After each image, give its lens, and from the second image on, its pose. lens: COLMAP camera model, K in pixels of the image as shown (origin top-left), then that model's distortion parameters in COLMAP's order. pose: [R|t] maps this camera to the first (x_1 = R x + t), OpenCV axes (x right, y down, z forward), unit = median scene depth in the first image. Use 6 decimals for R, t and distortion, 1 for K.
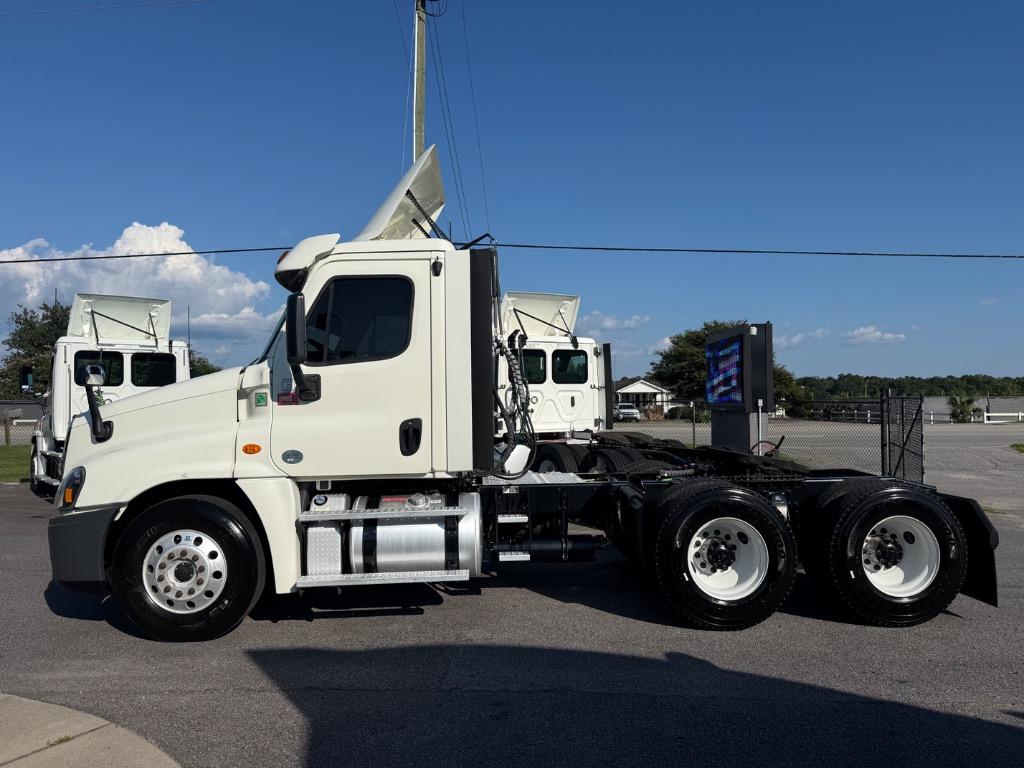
lens RADIAL K [[721.9, 0, 512.3], [0, 721.9, 382.2], [0, 0, 1]] dist [0.002819, -0.004809]
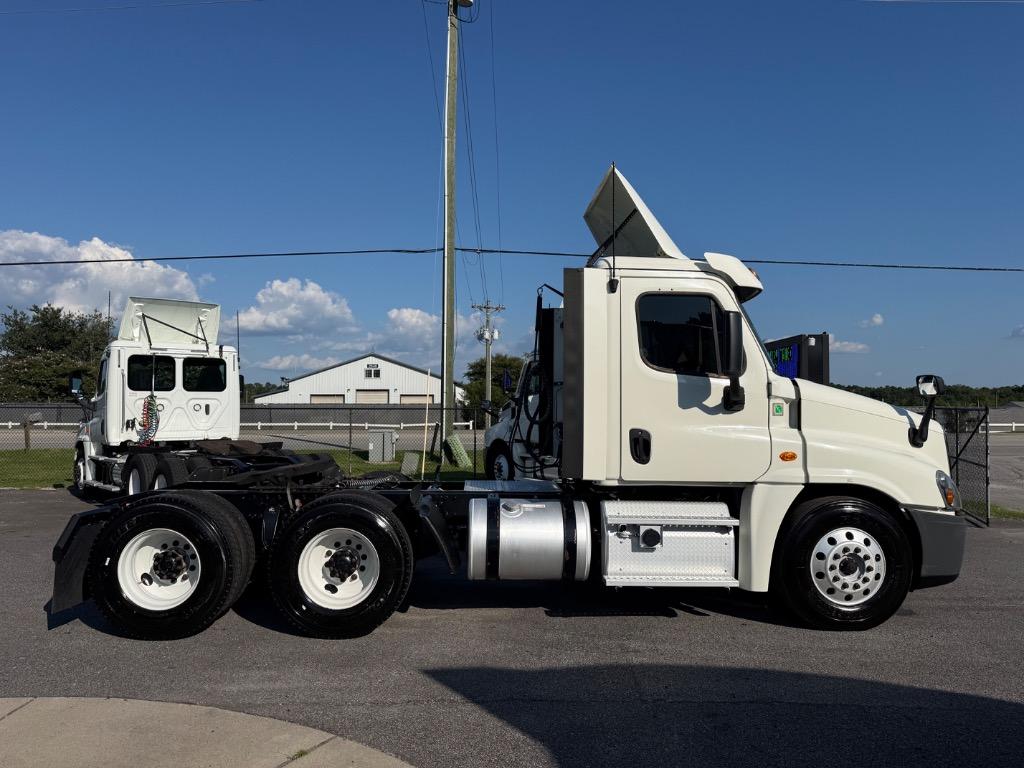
lens RADIAL K [[720.3, 0, 513.8], [0, 720.3, 390.2], [0, 0, 1]] dist [0.003069, -0.003172]
pose [[0.999693, 0.008104, 0.023394, -0.099215], [-0.008154, 0.999965, 0.002036, -0.001634], [-0.023377, -0.002226, 0.999724, 0.002386]]
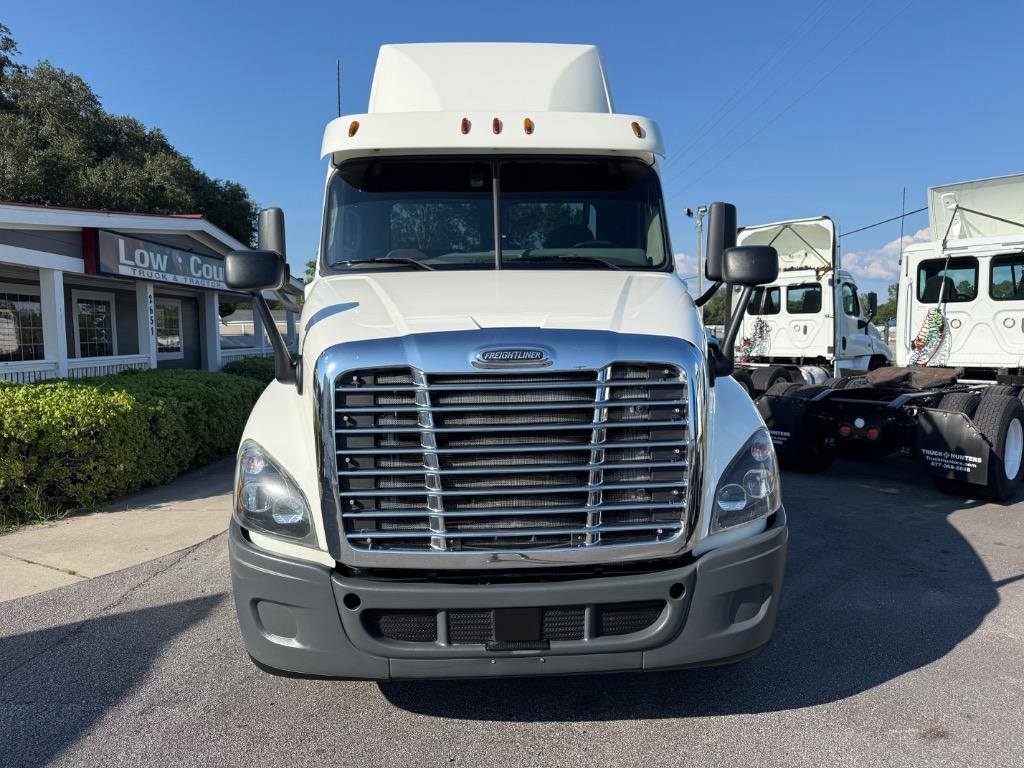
lens RADIAL K [[721.9, 0, 512.3], [0, 721.9, 382.2], [0, 0, 1]] dist [0.002819, -0.004809]
pose [[0.012033, 0.071475, -0.997370, 0.211735], [0.038799, 0.996658, 0.071892, 0.016547], [0.999175, -0.039562, 0.009219, 0.514490]]
